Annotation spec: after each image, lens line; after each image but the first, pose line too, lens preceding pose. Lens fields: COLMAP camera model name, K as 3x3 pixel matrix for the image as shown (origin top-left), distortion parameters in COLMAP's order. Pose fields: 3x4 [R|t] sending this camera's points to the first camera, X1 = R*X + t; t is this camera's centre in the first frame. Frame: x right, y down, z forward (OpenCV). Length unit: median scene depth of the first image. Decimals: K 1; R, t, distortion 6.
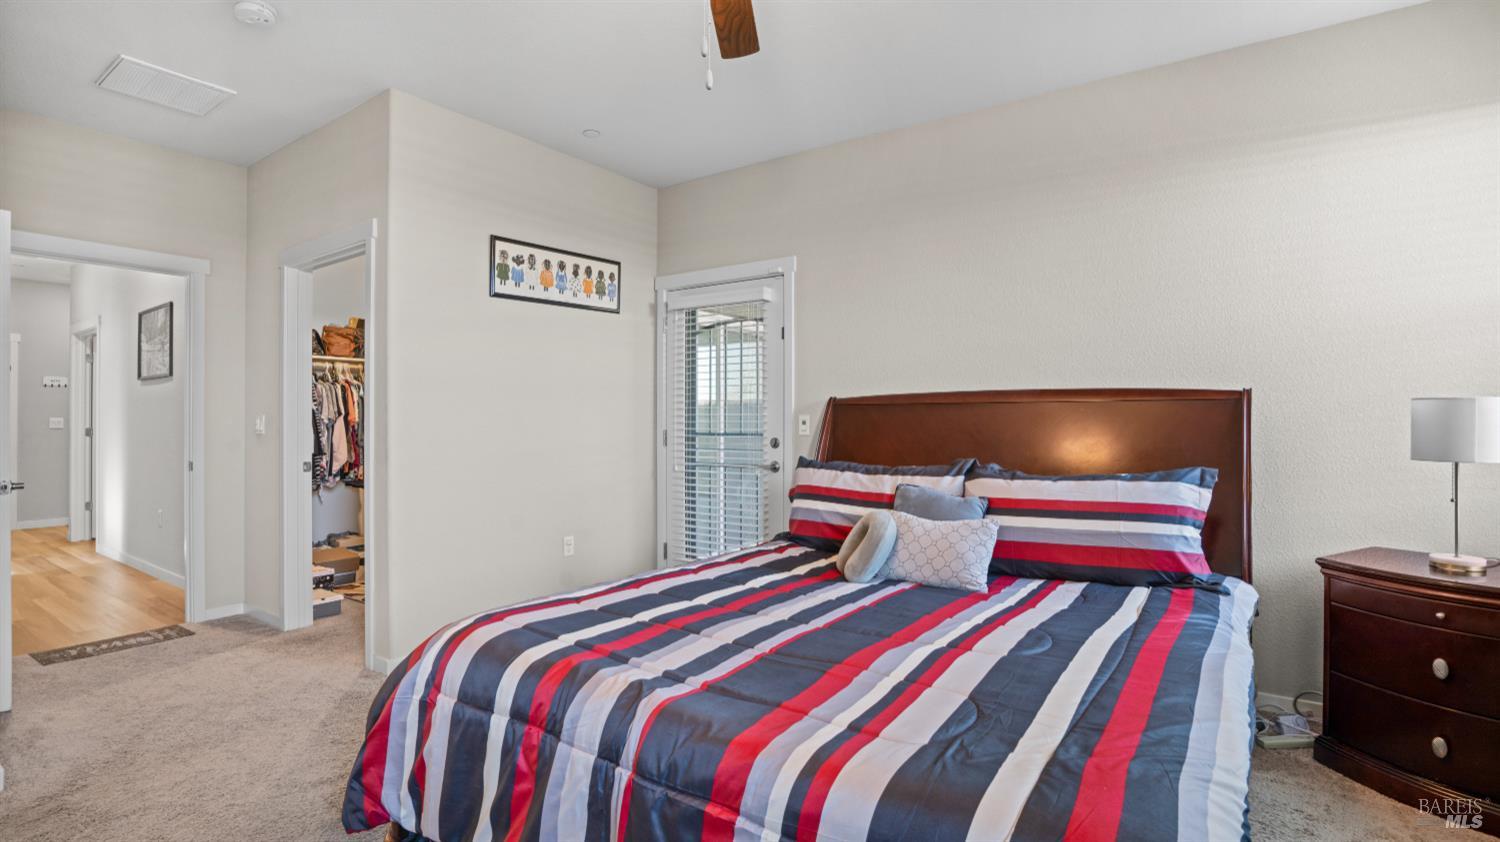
lens RADIAL K [[695.8, 0, 751.9], [0, 695.8, 422.8], [0, 0, 1]] dist [-0.053203, 0.019216]
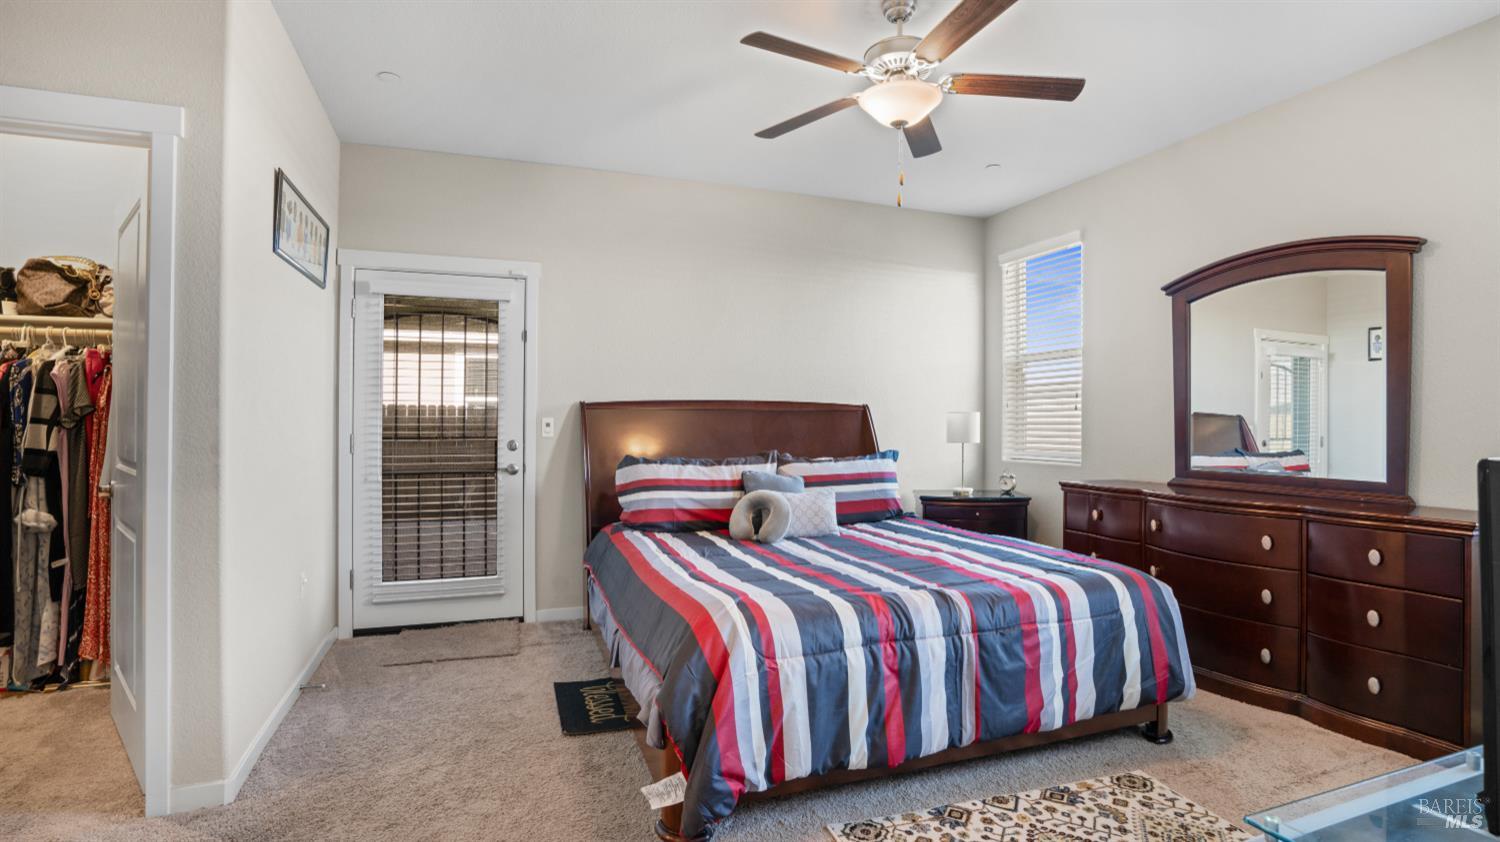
lens RADIAL K [[695.8, 0, 751.9], [0, 695.8, 422.8], [0, 0, 1]] dist [-0.053203, 0.019216]
pose [[0.575558, 0.002850, 0.817756, -0.831638], [0.000383, 0.999993, -0.003755, 0.000570], [-0.817761, 0.002474, 0.575553, 0.211552]]
